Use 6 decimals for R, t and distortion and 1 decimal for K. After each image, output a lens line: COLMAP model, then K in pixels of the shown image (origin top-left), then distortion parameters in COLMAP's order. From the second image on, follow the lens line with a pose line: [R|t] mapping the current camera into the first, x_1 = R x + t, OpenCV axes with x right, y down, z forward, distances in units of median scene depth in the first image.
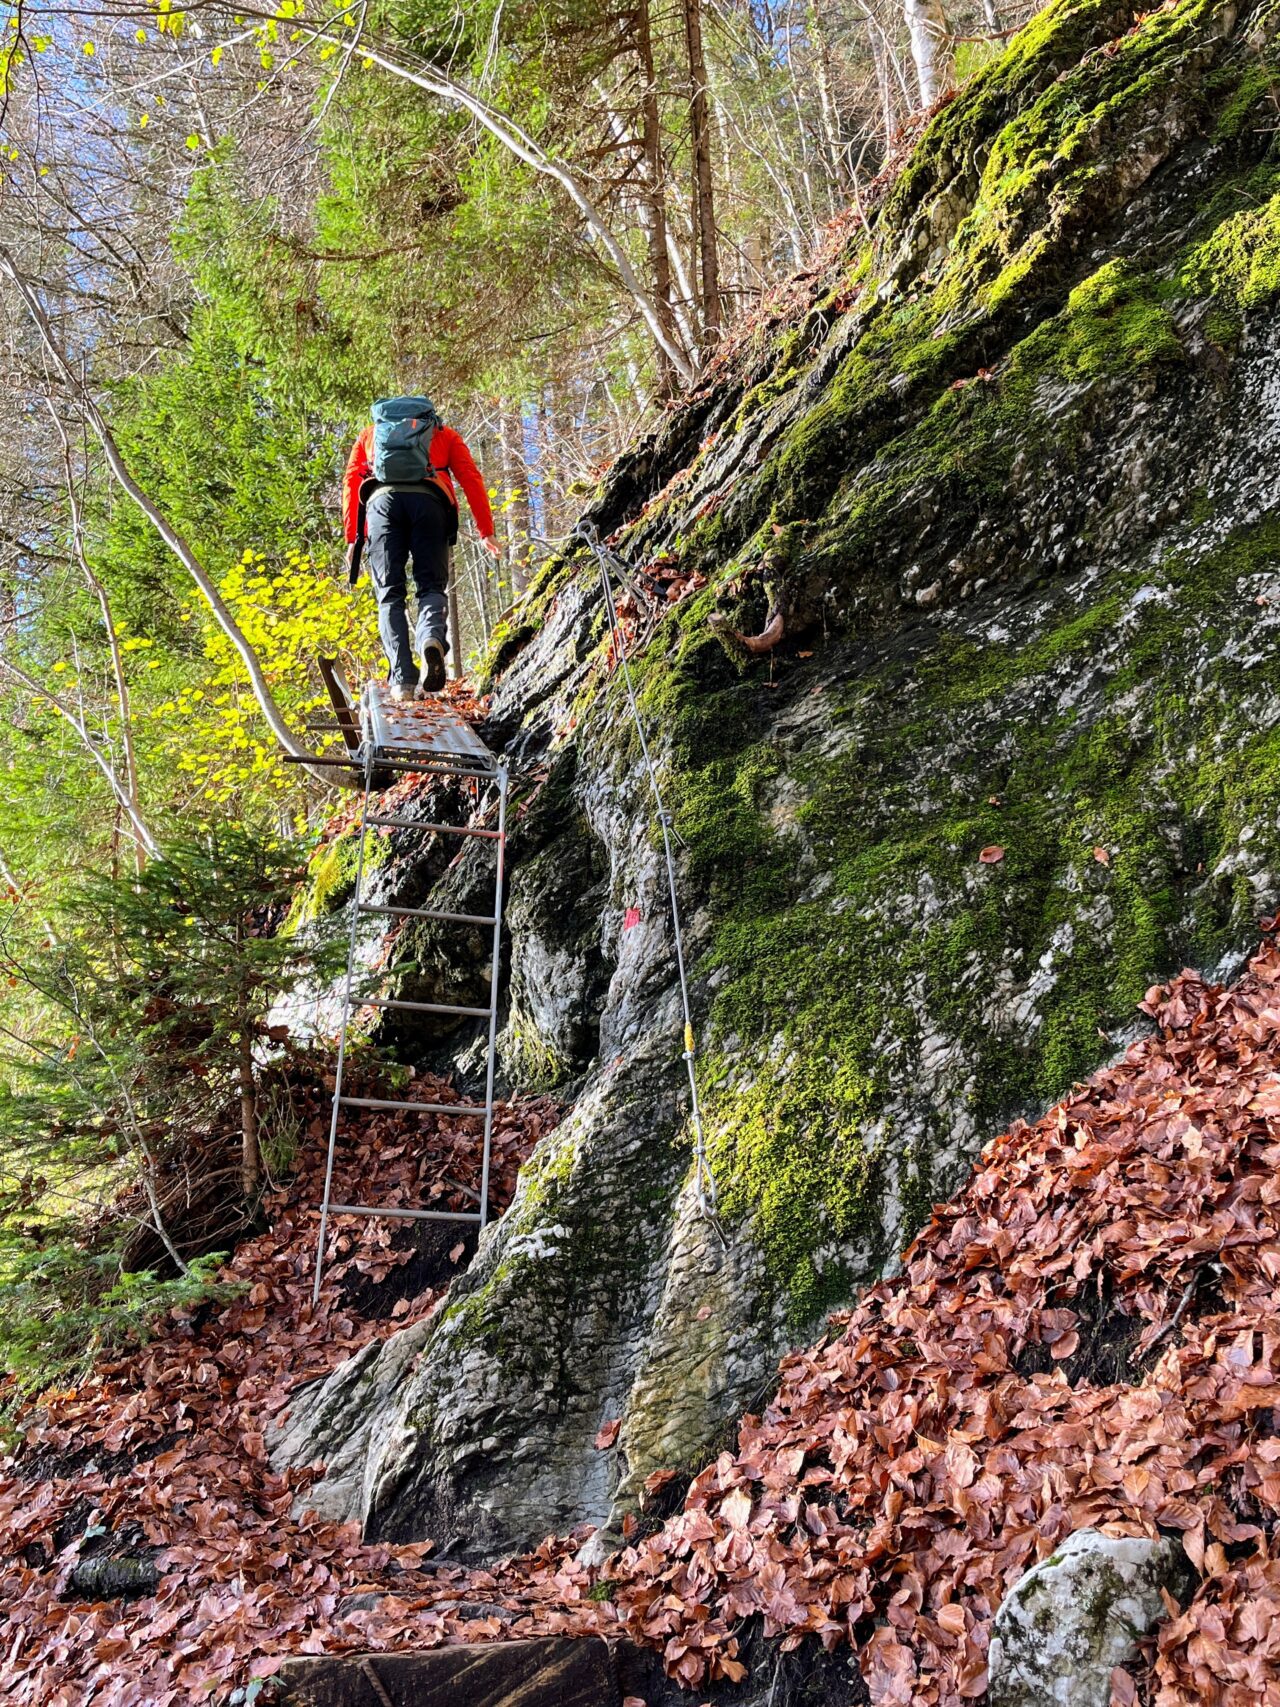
lens RADIAL K [[1718.2, 0, 683.1], [0, 1718.2, 836.2], [0, 0, 1]] dist [0.094990, -0.203784]
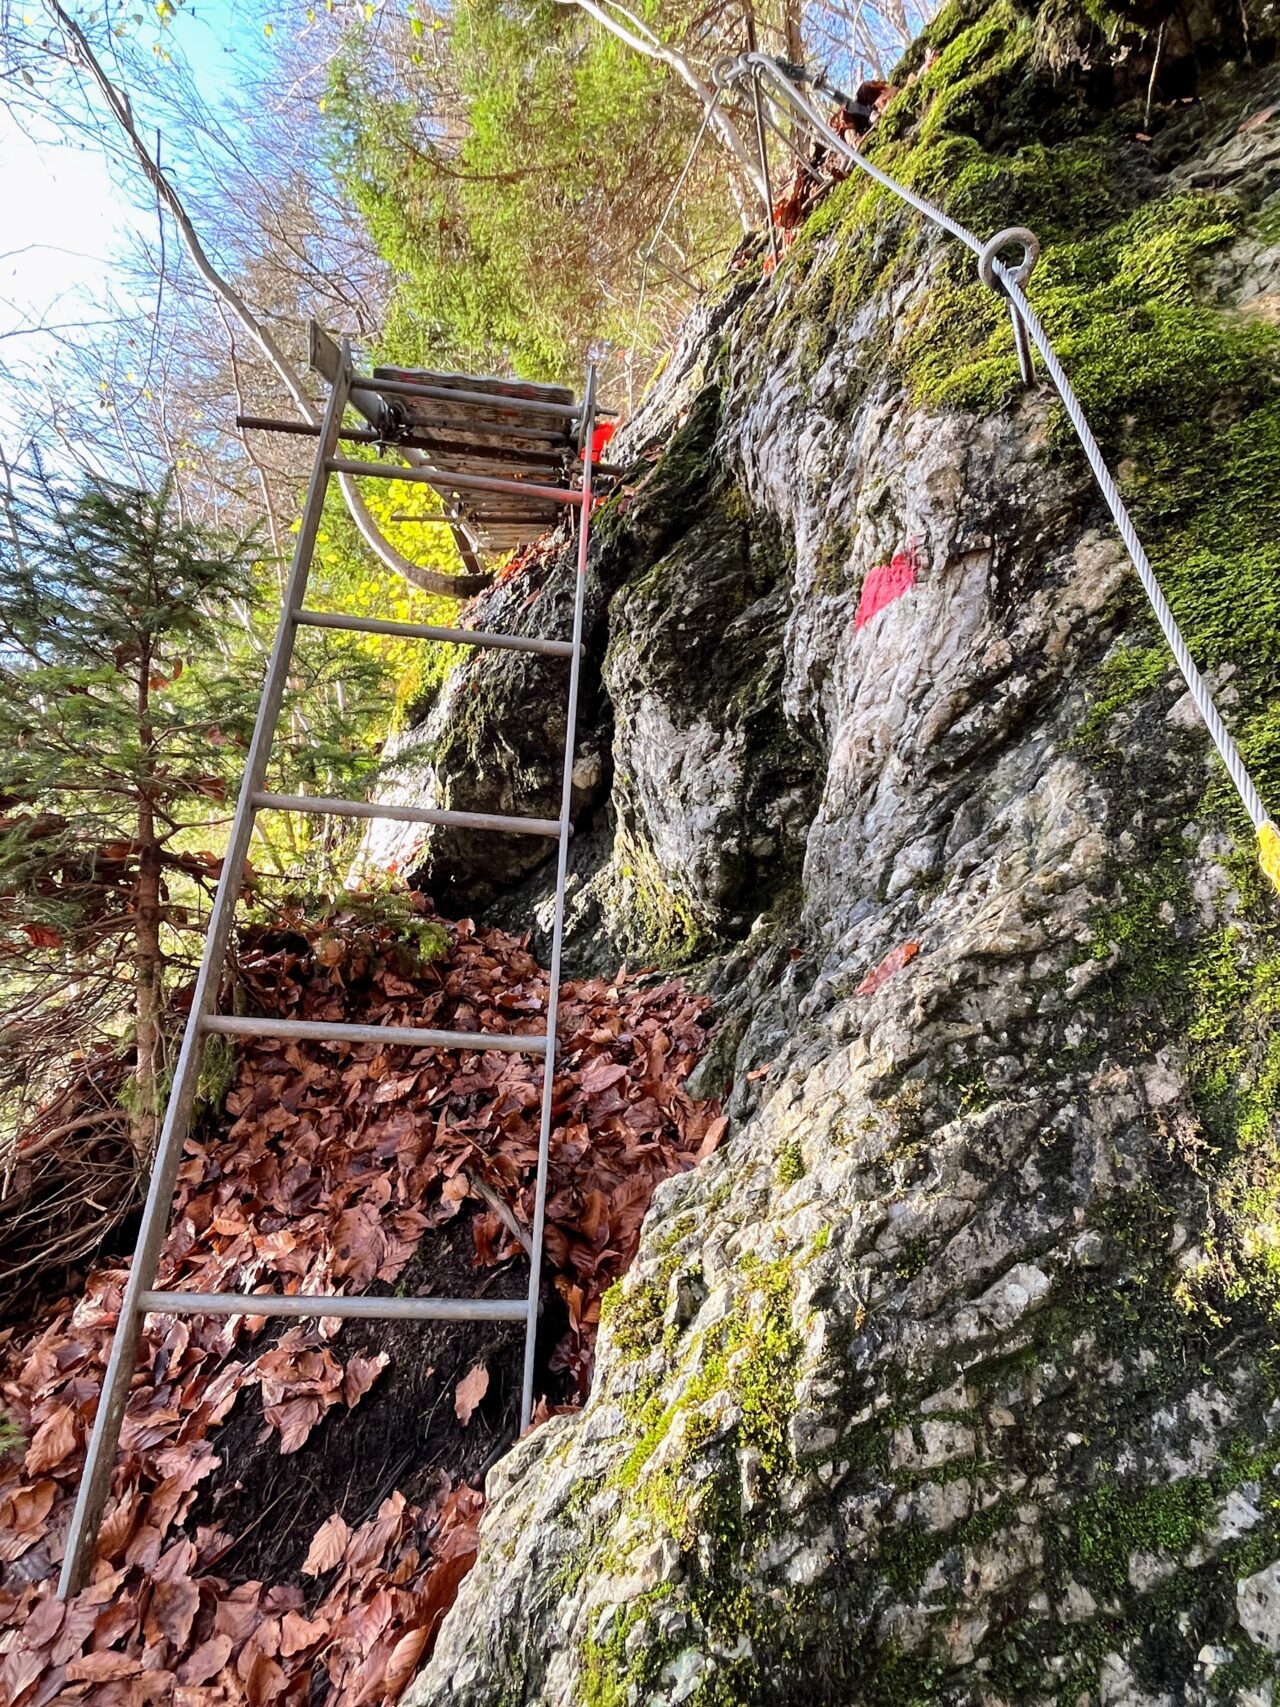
lens RADIAL K [[689.2, 0, 640.0], [0, 689.2, 853.5], [0, 0, 1]] dist [0.013645, -0.009086]
pose [[0.993226, -0.005106, -0.116090, -0.065824], [0.015462, 0.995957, 0.088487, 0.090952], [0.115168, -0.089682, 0.989289, 0.793377]]
